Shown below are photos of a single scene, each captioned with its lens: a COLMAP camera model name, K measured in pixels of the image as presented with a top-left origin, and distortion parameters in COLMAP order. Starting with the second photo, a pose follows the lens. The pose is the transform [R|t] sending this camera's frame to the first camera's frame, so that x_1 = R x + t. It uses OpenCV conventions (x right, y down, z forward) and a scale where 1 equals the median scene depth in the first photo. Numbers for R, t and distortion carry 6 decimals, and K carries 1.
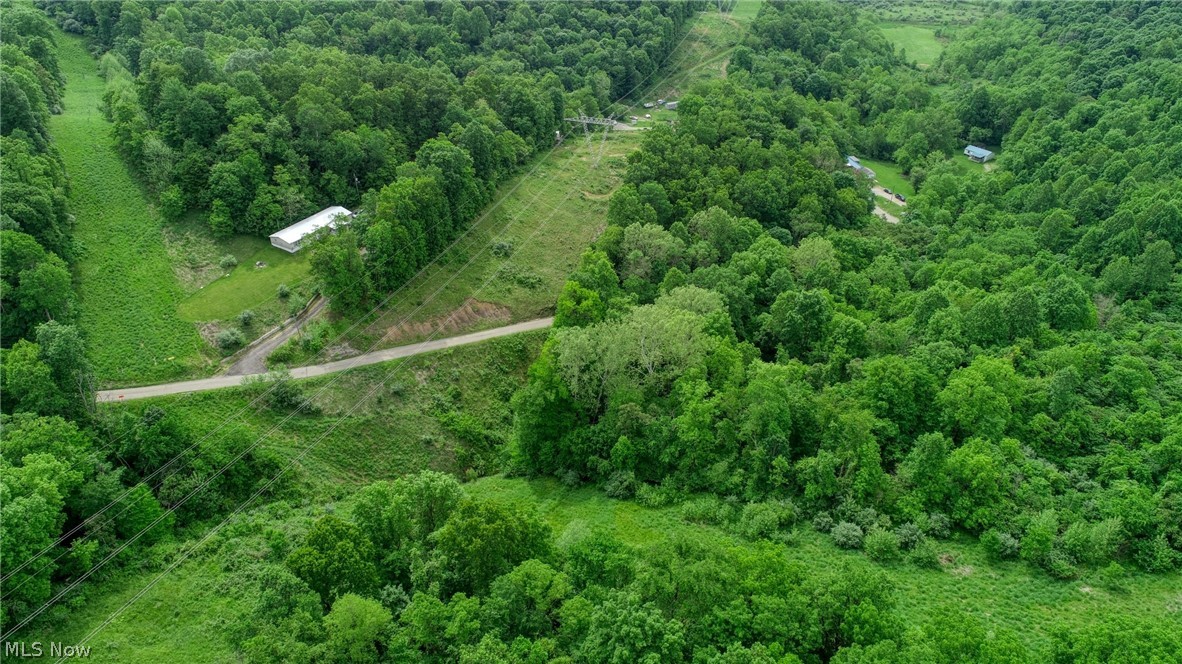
lens RADIAL K [[794.0, 0, 589.7], [0, 794.0, 336.1], [0, 0, 1]] dist [-0.002459, 0.002865]
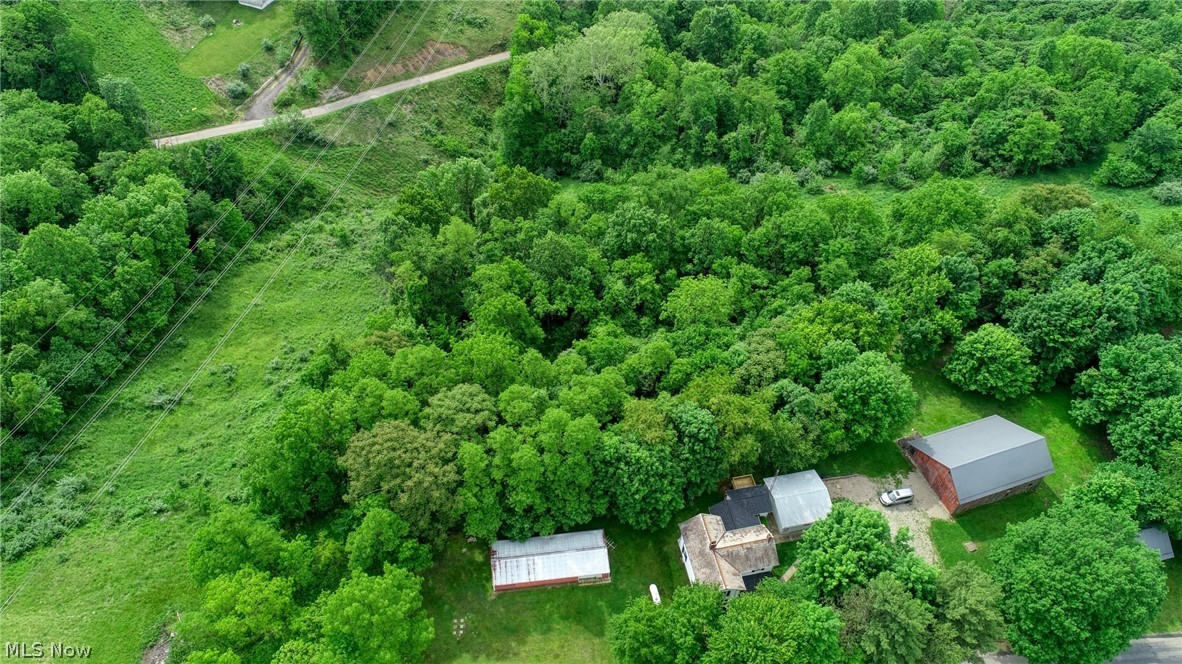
lens RADIAL K [[794.0, 0, 591.6], [0, 794.0, 336.0], [0, 0, 1]] dist [-0.002459, 0.002865]
pose [[0.986223, -0.124169, 0.109301, -0.103761], [0.089053, 0.955341, 0.281767, 0.059817], [-0.139407, -0.268152, 0.953237, -0.239818]]
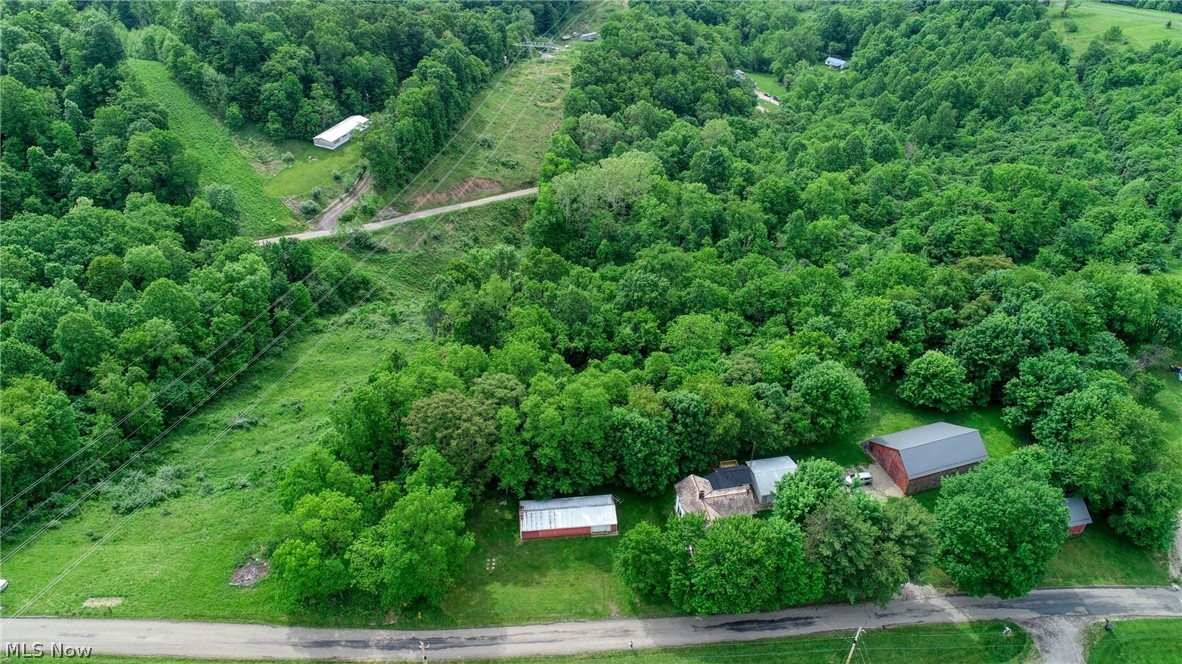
lens RADIAL K [[794.0, 0, 592.5], [0, 794.0, 336.3], [0, 0, 1]] dist [-0.002459, 0.002865]
pose [[0.989246, -0.088780, 0.116237, -0.132154], [0.081925, 0.994678, 0.062490, 0.162391], [-0.121166, -0.052295, 0.991254, -0.391994]]
